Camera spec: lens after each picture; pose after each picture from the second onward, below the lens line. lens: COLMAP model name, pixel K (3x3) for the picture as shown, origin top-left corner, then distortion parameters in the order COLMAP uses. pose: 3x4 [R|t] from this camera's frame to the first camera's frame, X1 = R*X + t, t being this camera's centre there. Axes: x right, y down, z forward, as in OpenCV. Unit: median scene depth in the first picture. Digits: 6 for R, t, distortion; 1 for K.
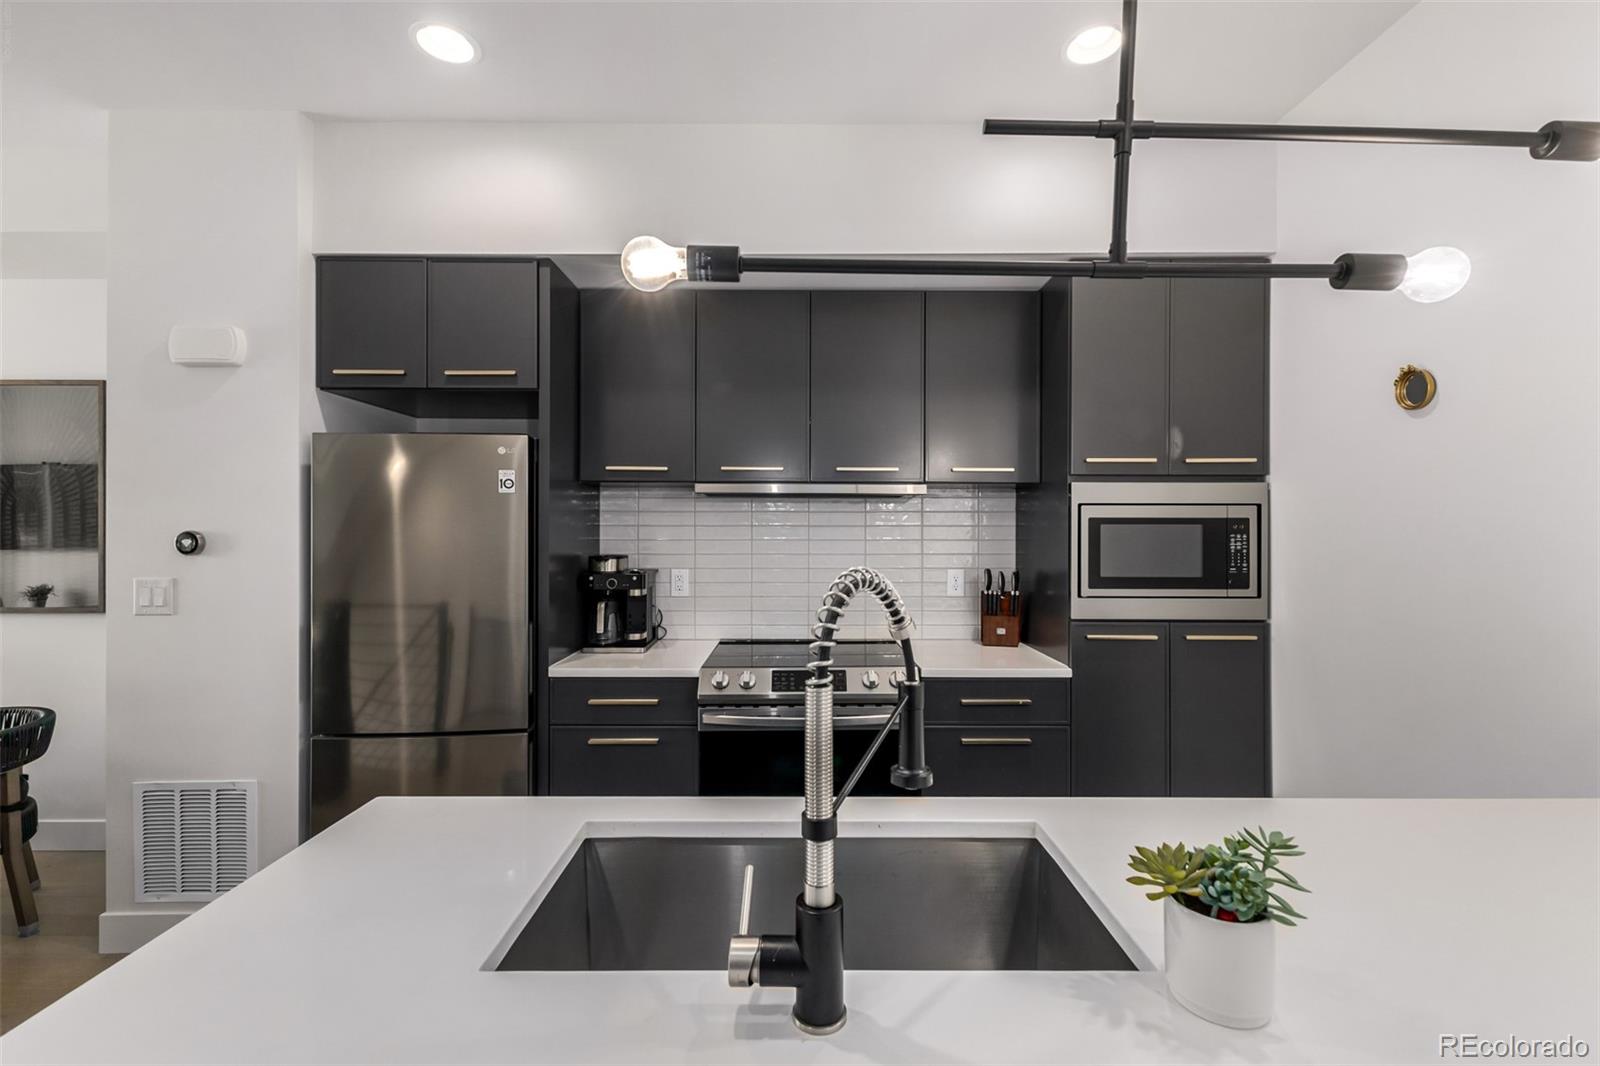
lens RADIAL K [[694.6, 0, 797.7], [0, 694.6, 529.5], [0, 0, 1]] dist [0.010367, -0.002631]
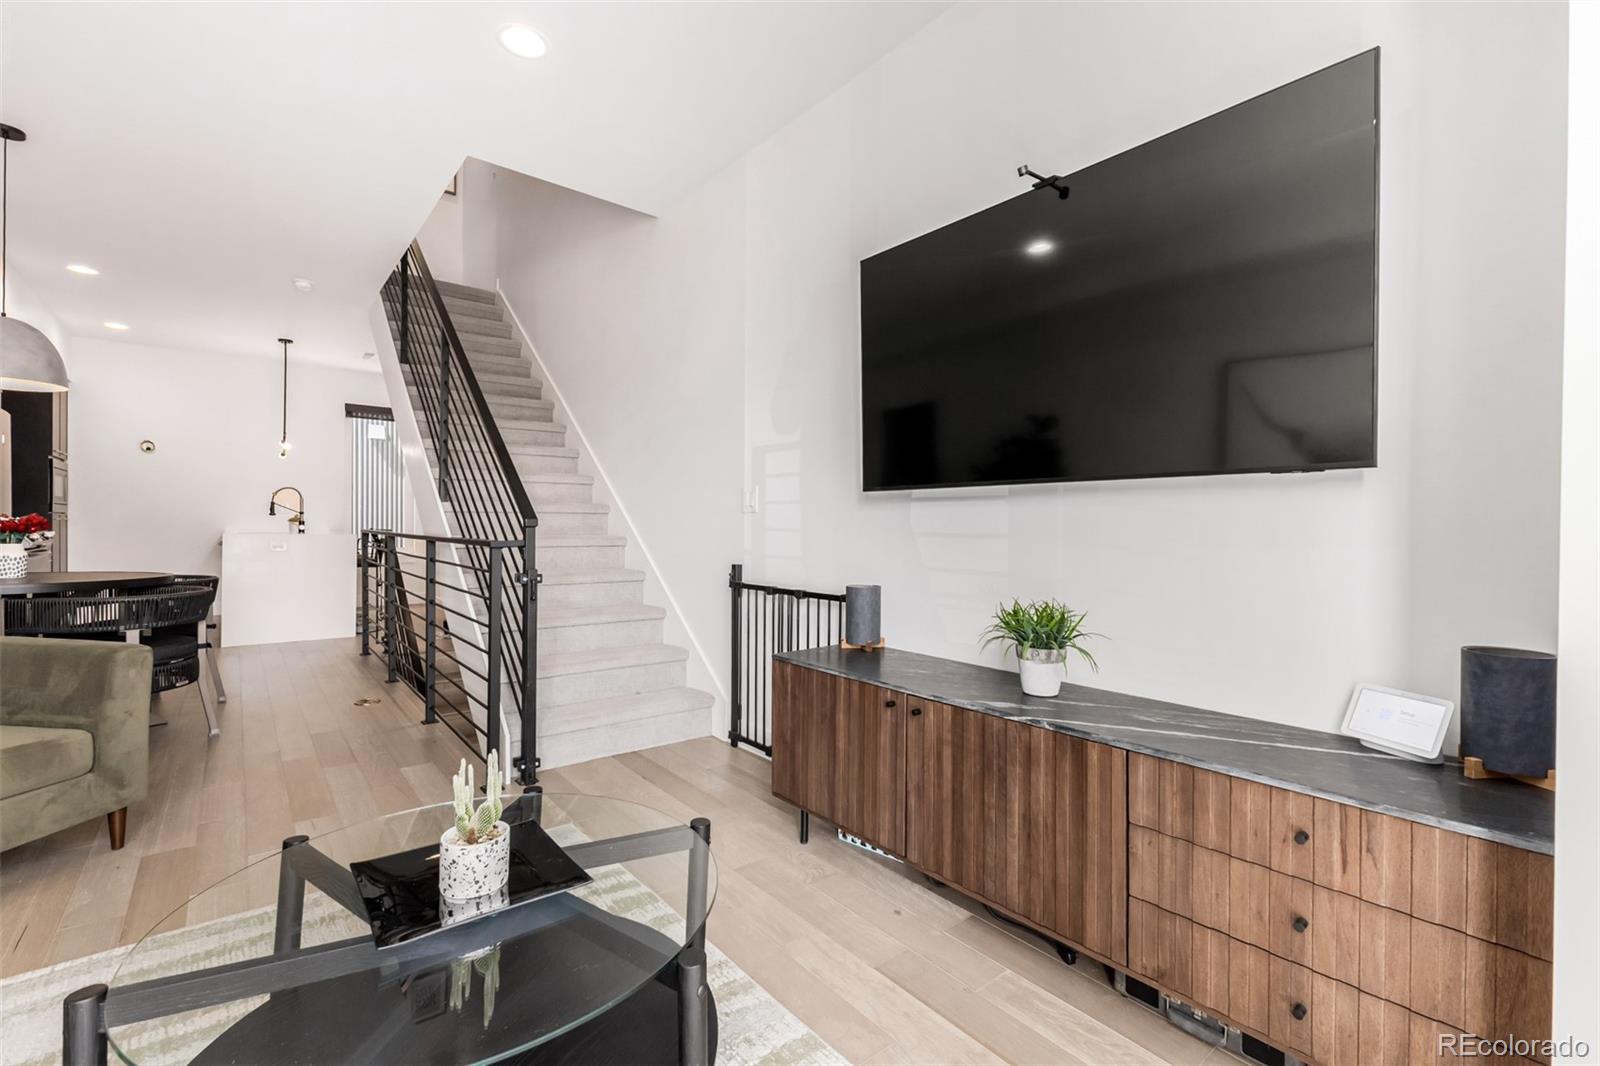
lens RADIAL K [[694.6, 0, 798.5], [0, 694.6, 528.9], [0, 0, 1]] dist [0.010367, -0.002631]
pose [[-0.627085, -0.011197, 0.778870, -3.296033], [-0.010789, 0.999926, 0.005688, 0.144288], [-0.778876, -0.004837, -0.627159, 0.476524]]
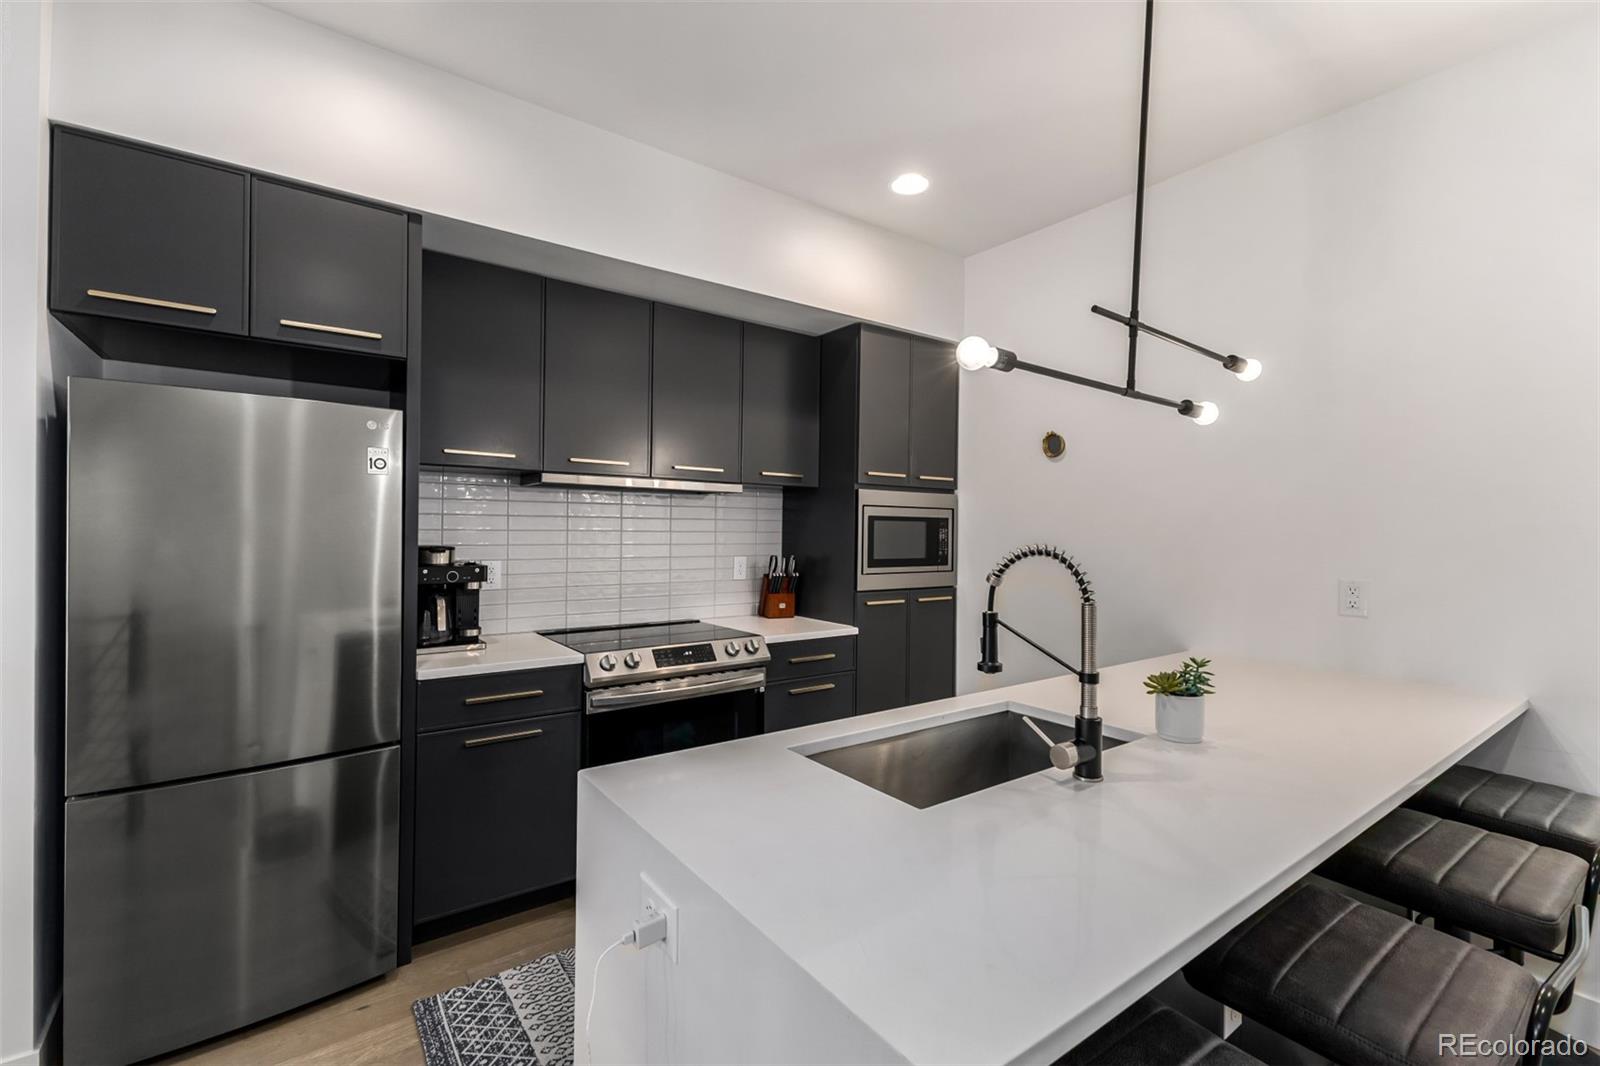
lens RADIAL K [[694.6, 0, 799.2], [0, 694.6, 531.1], [0, 0, 1]] dist [0.010367, -0.002631]
pose [[0.807970, 0.006532, 0.589187, -0.486577], [-0.012640, 0.999901, 0.006249, 0.006521], [-0.589088, -0.012496, 0.807972, -0.017767]]
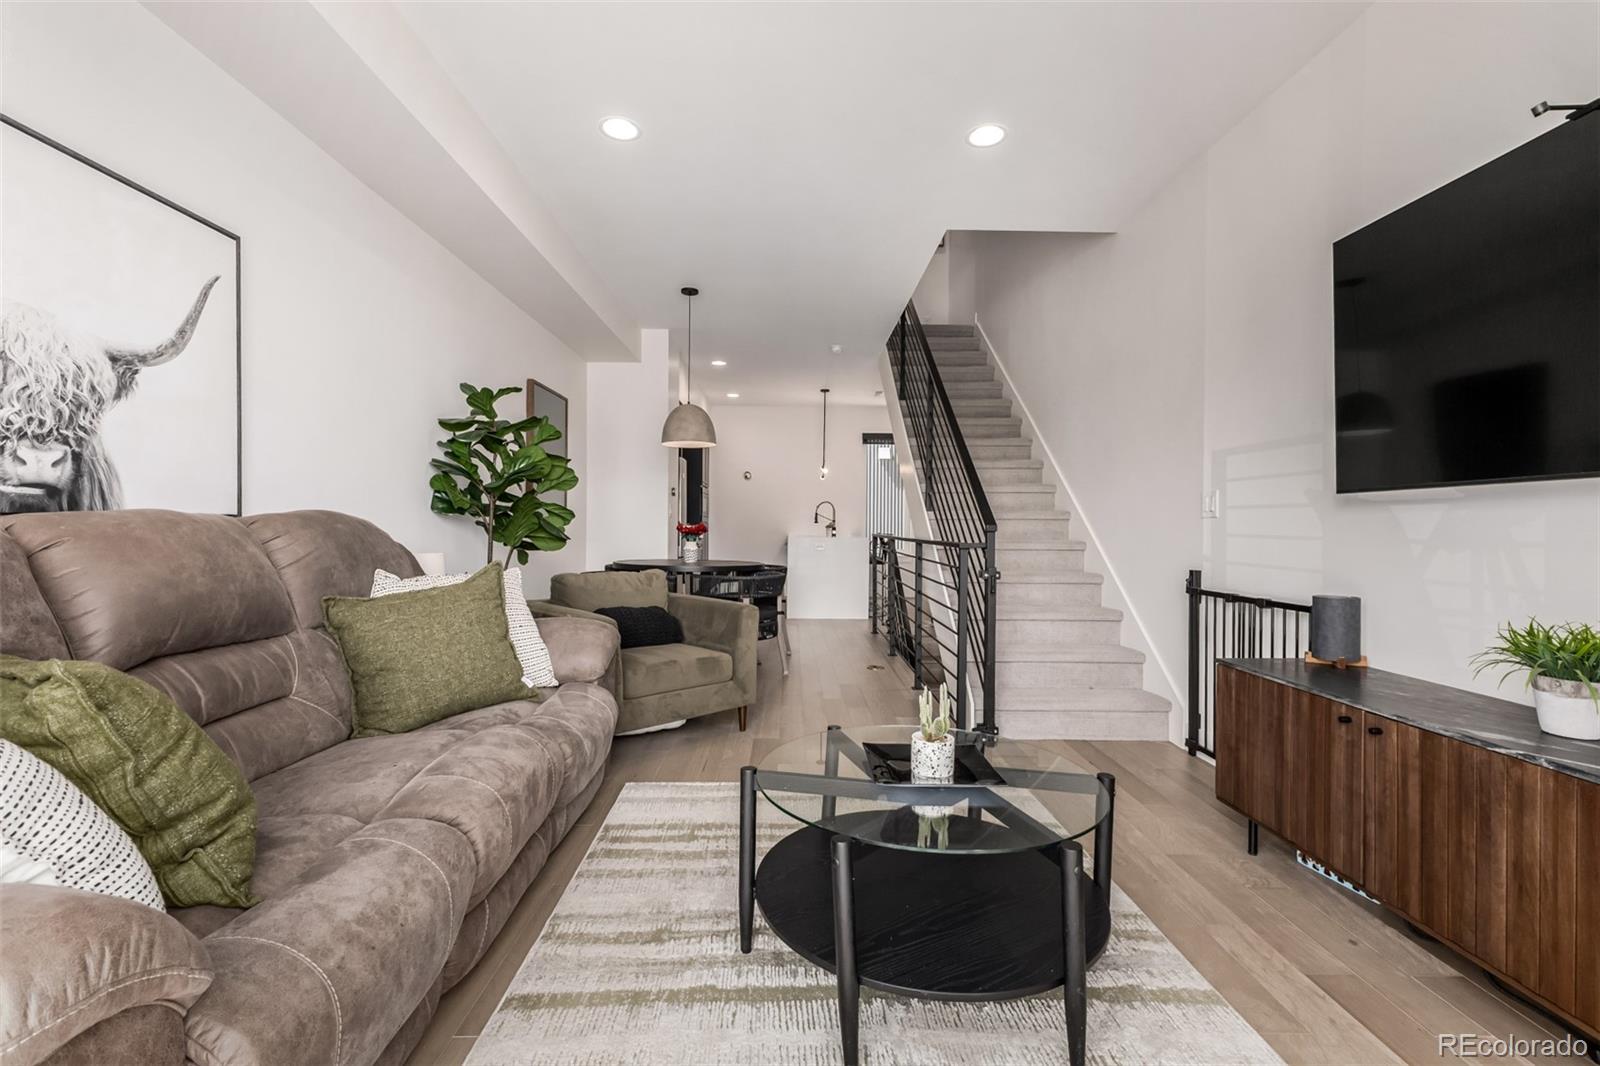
lens RADIAL K [[694.6, 0, 799.9], [0, 694.6, 533.0], [0, 0, 1]] dist [0.010367, -0.002631]
pose [[-0.011662, -0.010241, 0.999880, -3.487059], [-0.009604, 0.999903, 0.010129, 0.144488], [-0.999886, -0.009485, -0.011759, 0.493516]]
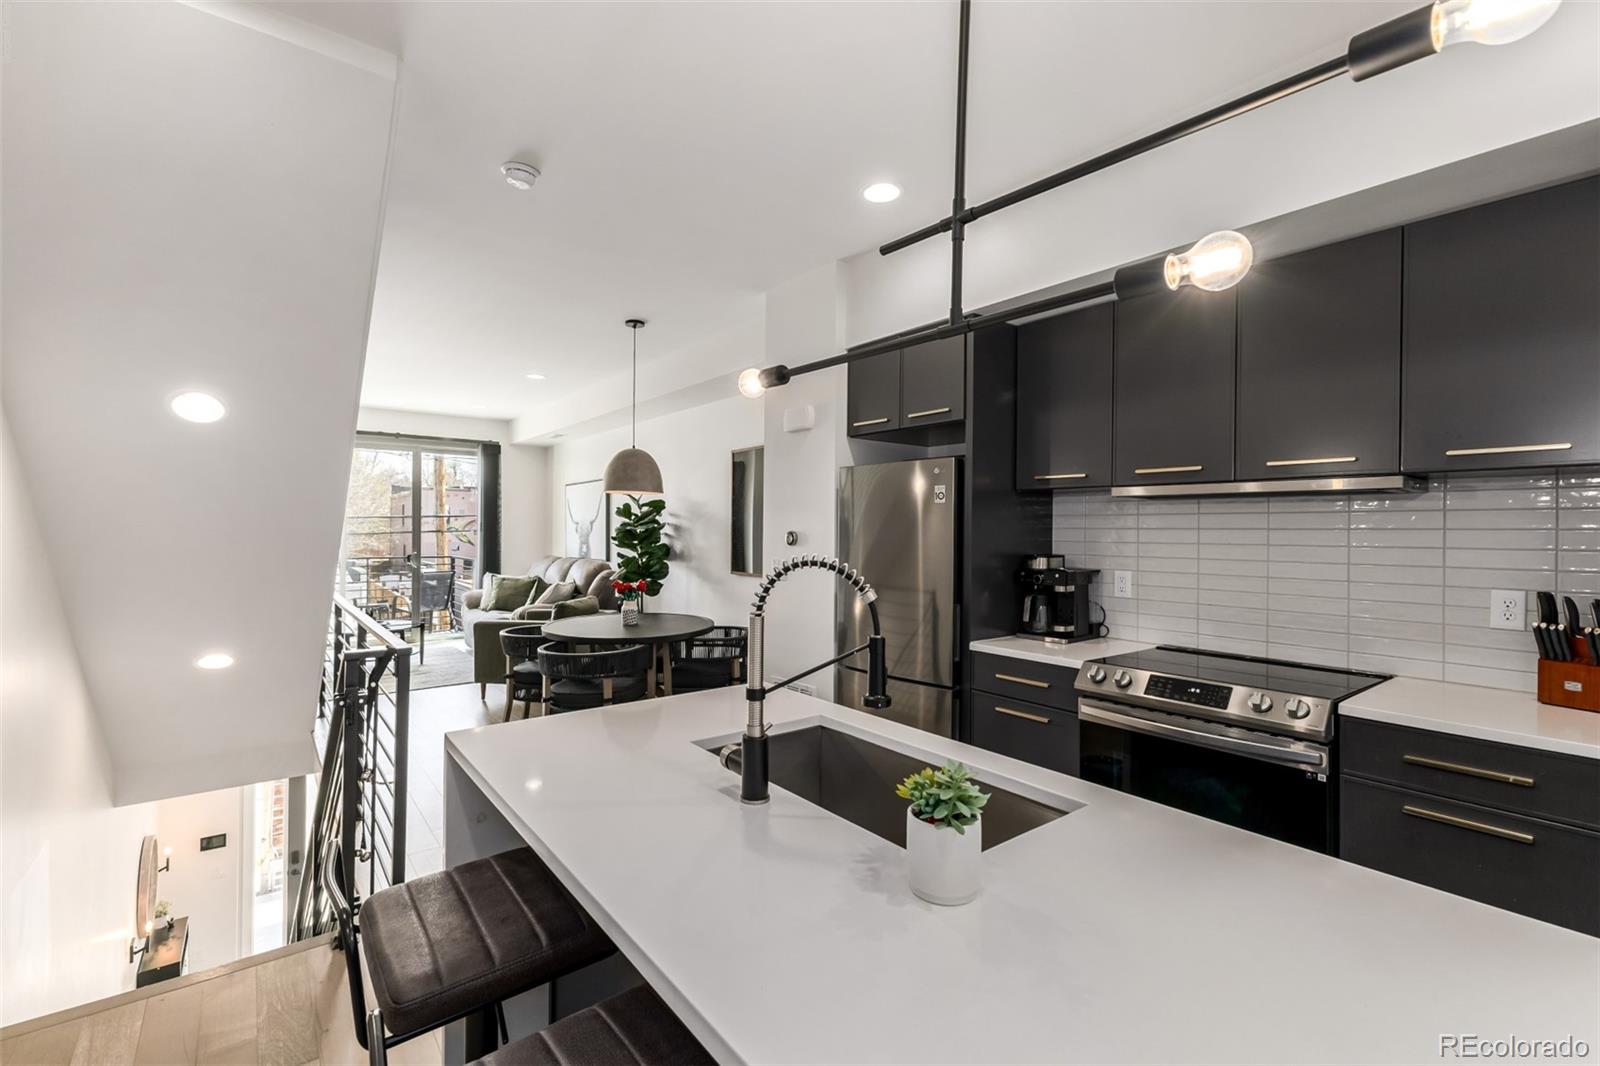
lens RADIAL K [[694.6, 0, 801.5], [0, 694.6, 528.7], [0, 0, 1]] dist [0.010367, -0.002631]
pose [[0.616009, 0.001799, -0.787737, 0.432270], [-0.006019, 0.999979, -0.002424, 0.000302], [0.787716, 0.006235, 0.616006, -0.005320]]
